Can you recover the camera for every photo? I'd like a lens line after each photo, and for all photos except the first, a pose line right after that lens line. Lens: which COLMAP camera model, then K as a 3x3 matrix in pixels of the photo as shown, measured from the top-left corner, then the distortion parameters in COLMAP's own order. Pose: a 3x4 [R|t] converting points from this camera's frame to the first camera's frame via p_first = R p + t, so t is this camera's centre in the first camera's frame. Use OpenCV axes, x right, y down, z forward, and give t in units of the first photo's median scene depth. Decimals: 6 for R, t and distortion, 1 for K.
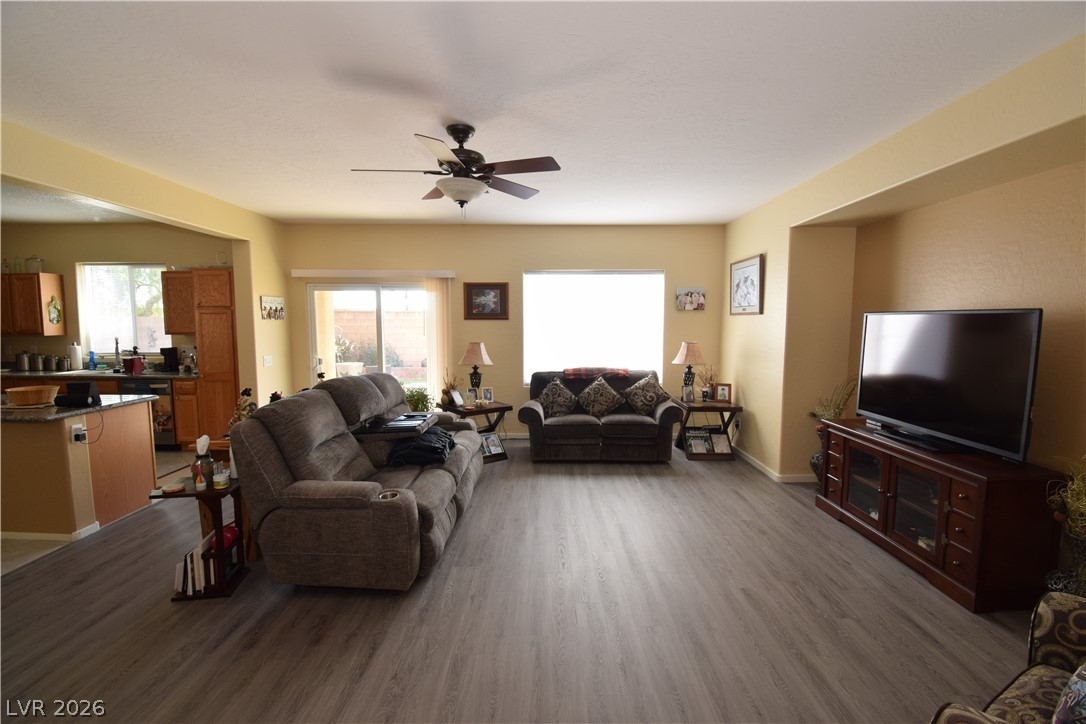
lens RADIAL K [[478.4, 0, 545.6], [0, 478.4, 363.1], [0, 0, 1]] dist [0.021913, -0.027894]
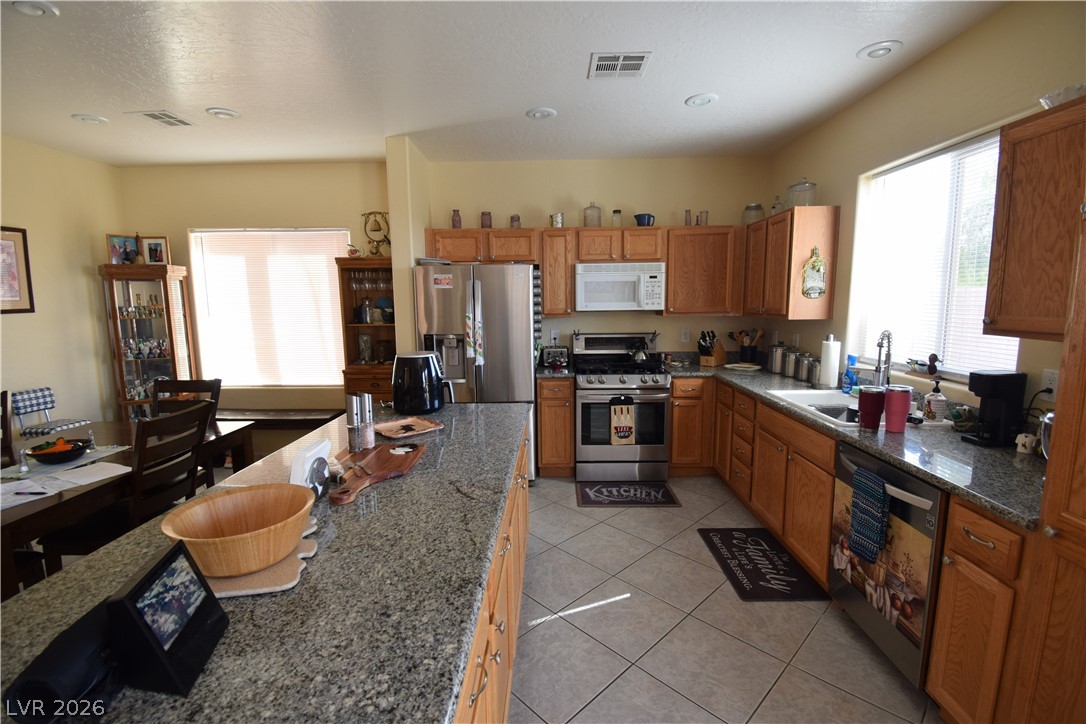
lens RADIAL K [[478.4, 0, 545.6], [0, 478.4, 363.1], [0, 0, 1]] dist [0.021913, -0.027894]
pose [[-0.018432, 0.127185, -0.991708, -0.455697], [-0.083004, 0.988258, 0.128286, -0.054087], [0.996379, 0.084681, -0.007659, 0.690090]]
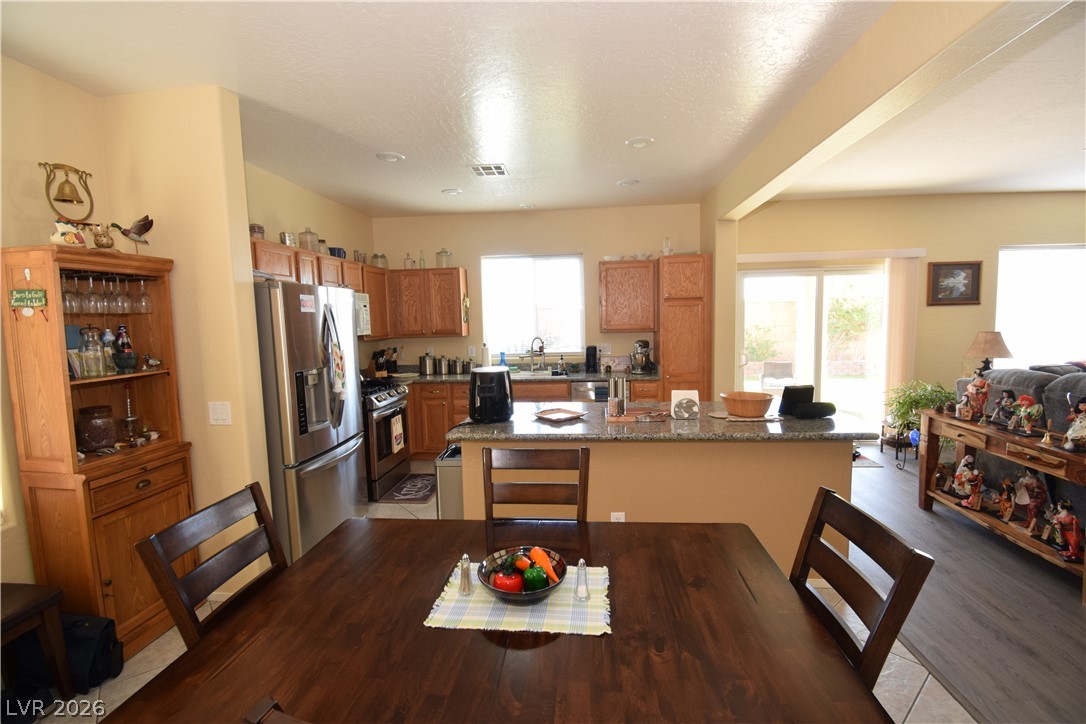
lens RADIAL K [[478.4, 0, 545.6], [0, 478.4, 363.1], [0, 0, 1]] dist [0.021913, -0.027894]
pose [[0.995195, -0.019154, -0.096019, -0.779635], [0.019327, 0.999813, 0.000870, -0.003331], [0.095984, -0.002722, 0.995379, 0.088252]]
